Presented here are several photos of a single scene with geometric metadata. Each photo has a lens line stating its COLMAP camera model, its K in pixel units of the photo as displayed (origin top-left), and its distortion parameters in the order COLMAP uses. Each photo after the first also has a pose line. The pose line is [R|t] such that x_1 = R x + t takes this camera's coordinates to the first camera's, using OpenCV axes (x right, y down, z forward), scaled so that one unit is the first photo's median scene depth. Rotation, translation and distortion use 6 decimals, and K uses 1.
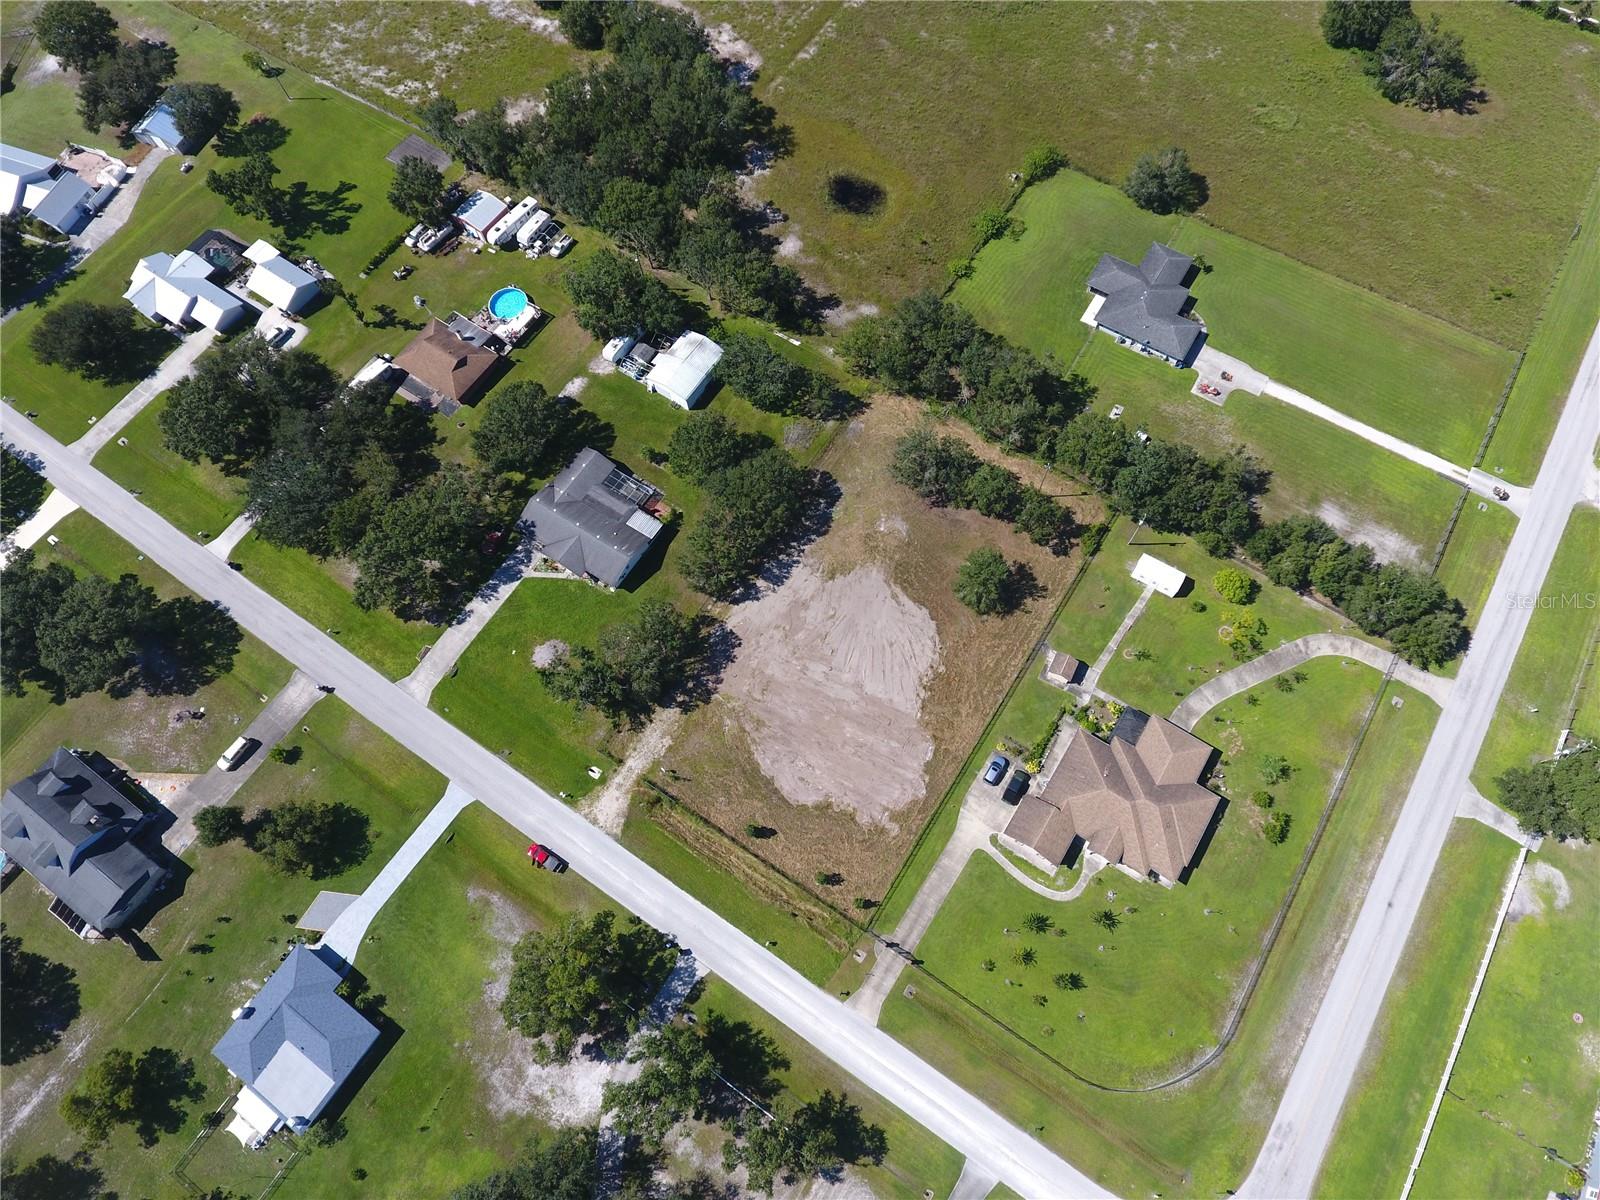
lens RADIAL K [[940.3, 0, 811.6], [0, 940.3, 584.7], [0, 0, 1]] dist [-0.005514, 0.000197]
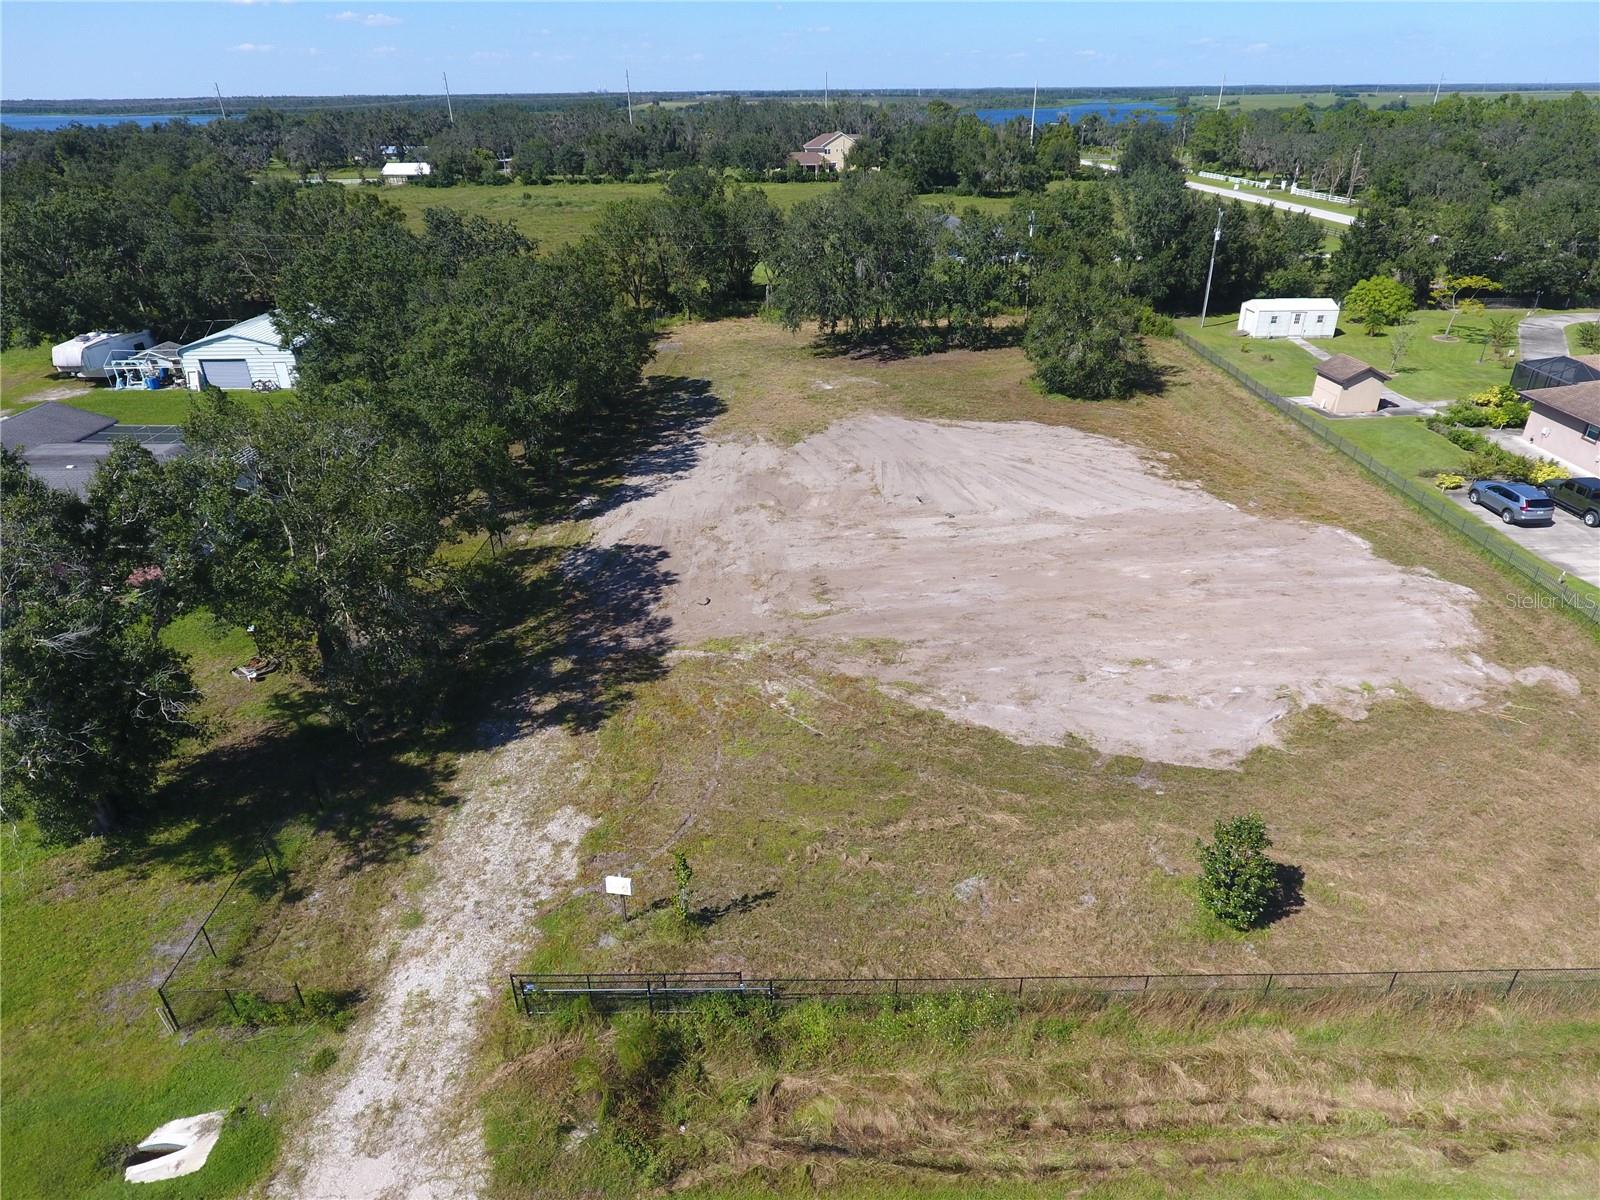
lens RADIAL K [[940.3, 0, 811.6], [0, 940.3, 584.7], [0, 0, 1]] dist [-0.005514, 0.000197]
pose [[0.837496, -0.242830, 0.489525, -0.188233], [0.502113, 0.695430, -0.514062, 0.251158], [-0.215601, 0.676322, 0.704347, 0.778324]]
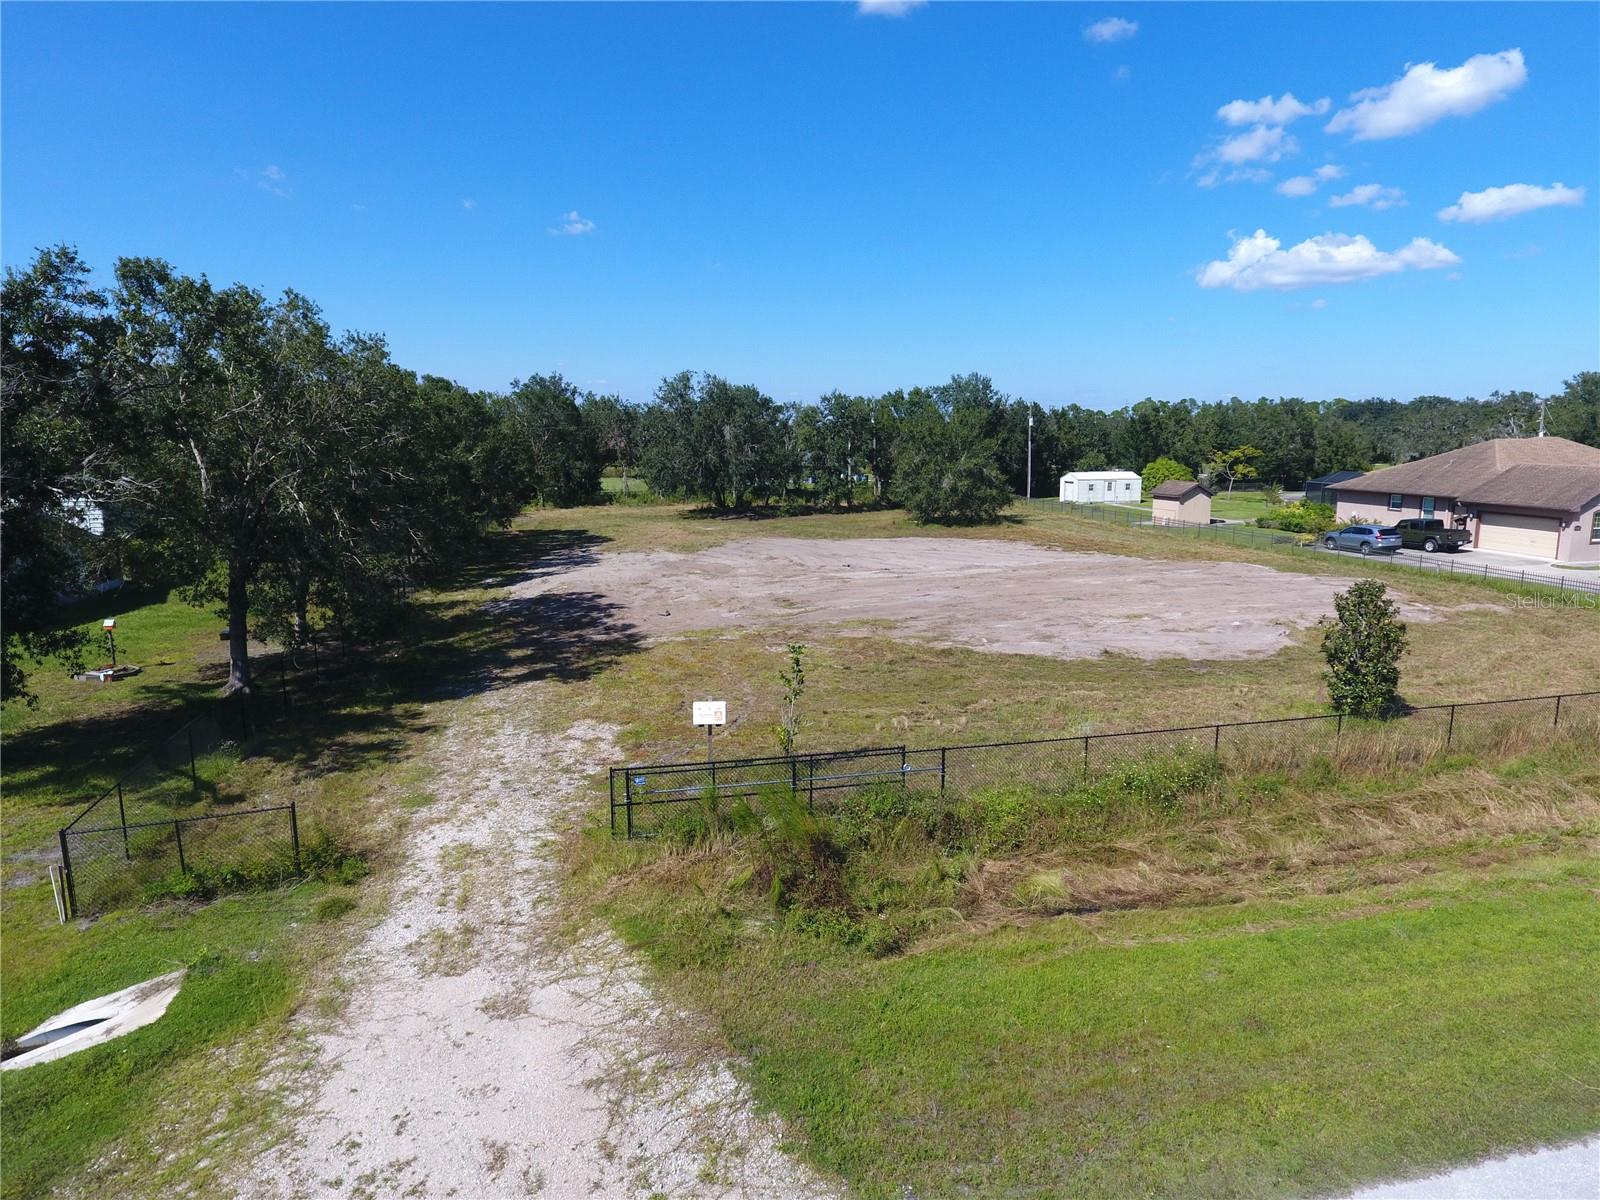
lens RADIAL K [[940.3, 0, 811.6], [0, 940.3, 584.7], [0, 0, 1]] dist [-0.005514, 0.000197]
pose [[0.691400, -0.092071, 0.716582, -0.231915], [0.661066, 0.480775, -0.576062, 0.262781], [-0.291476, 0.871997, 0.393273, 0.866980]]
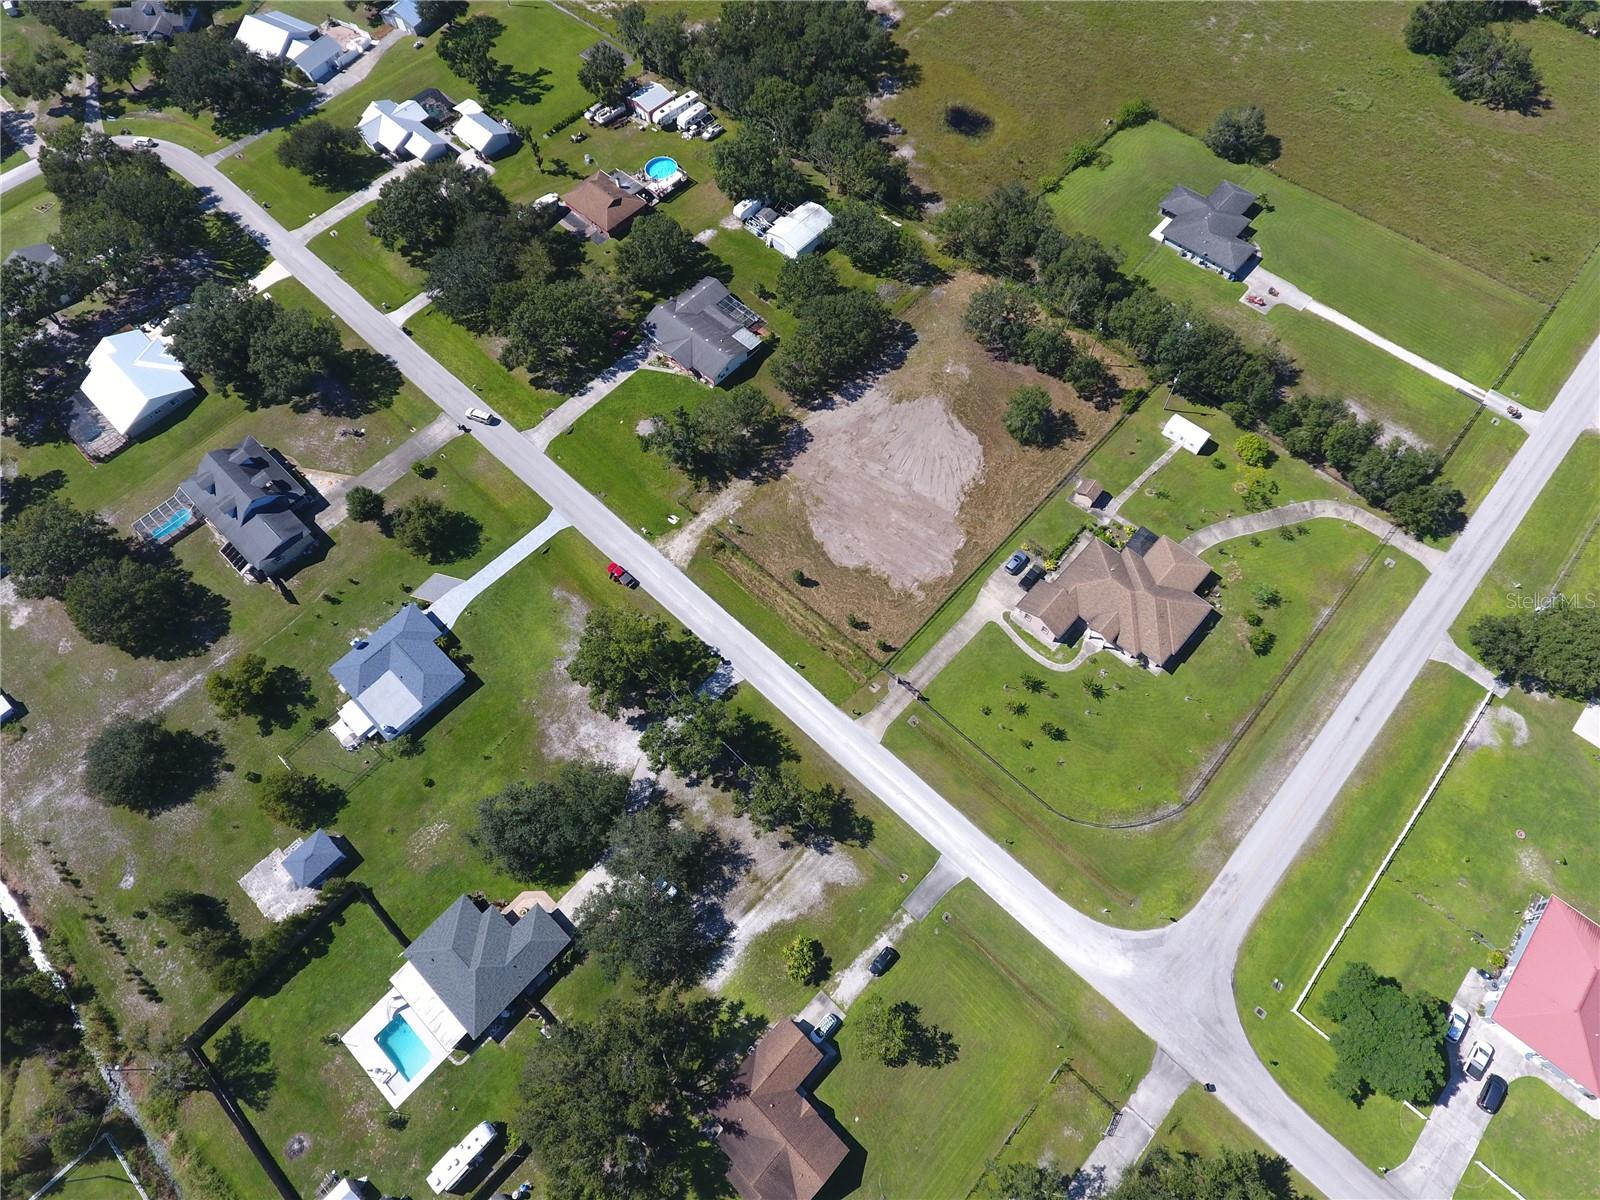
lens RADIAL K [[940.3, 0, 811.6], [0, 940.3, 584.7], [0, 0, 1]] dist [-0.005514, 0.000197]
pose [[0.985676, 0.147729, -0.081355, 0.044405], [-0.153839, 0.985263, -0.074772, 0.325081], [0.069110, 0.086216, 0.993877, -0.138608]]
